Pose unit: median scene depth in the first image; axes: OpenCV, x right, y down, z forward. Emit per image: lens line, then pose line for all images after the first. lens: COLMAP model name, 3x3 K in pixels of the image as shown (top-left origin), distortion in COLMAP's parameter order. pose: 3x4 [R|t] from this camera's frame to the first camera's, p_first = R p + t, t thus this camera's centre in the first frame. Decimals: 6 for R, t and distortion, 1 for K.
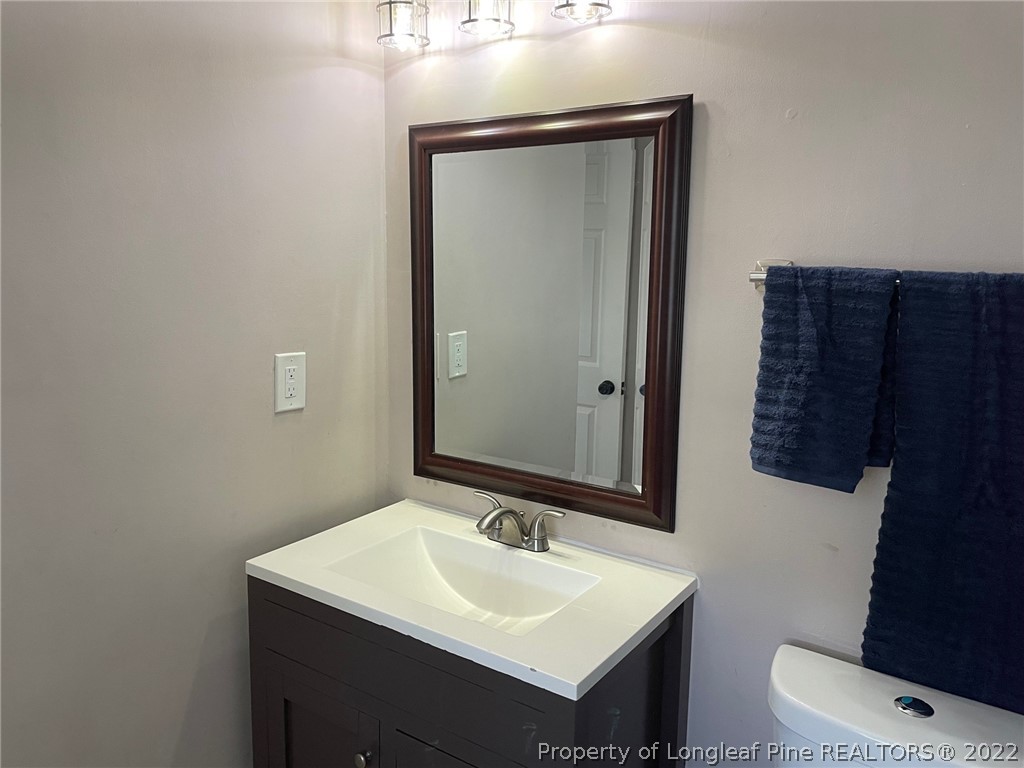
lens RADIAL K [[761.2, 0, 511.6], [0, 761.2, 382.9], [0, 0, 1]] dist [0.004614, -0.003599]
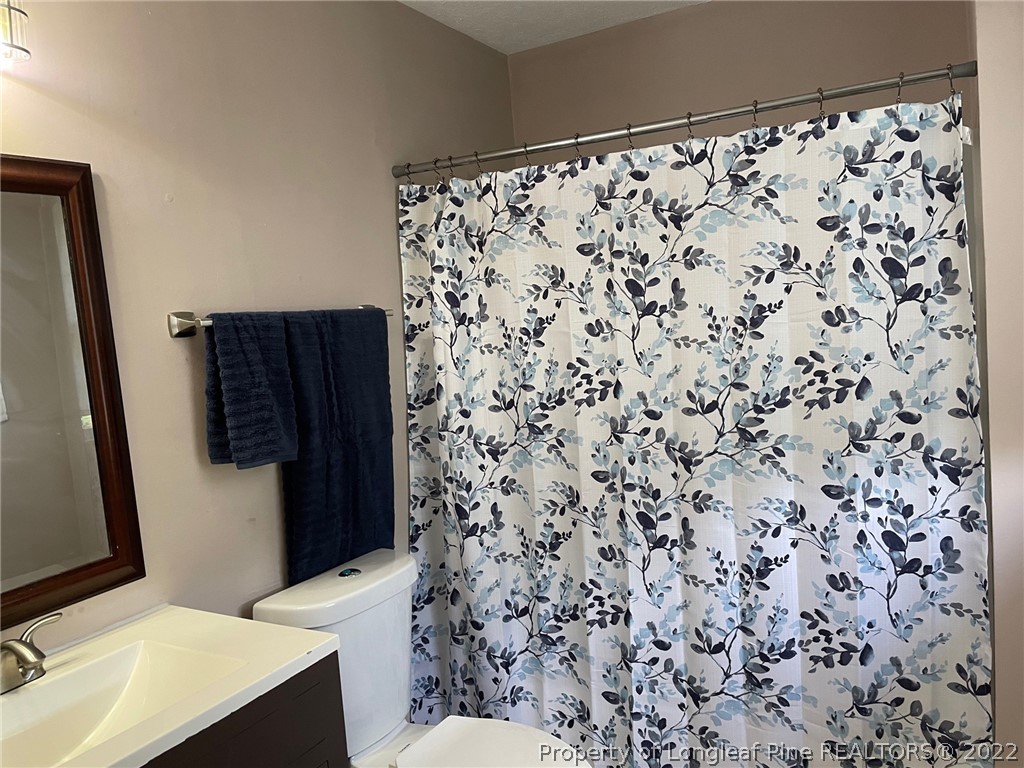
lens RADIAL K [[761.2, 0, 512.5], [0, 761.2, 382.9], [0, 0, 1]] dist [0.004614, -0.003599]
pose [[-0.084499, -0.107007, 0.990661, -0.910971], [0.234325, 0.964200, 0.124136, -0.075421], [-0.968479, 0.242626, -0.056400, 0.557911]]
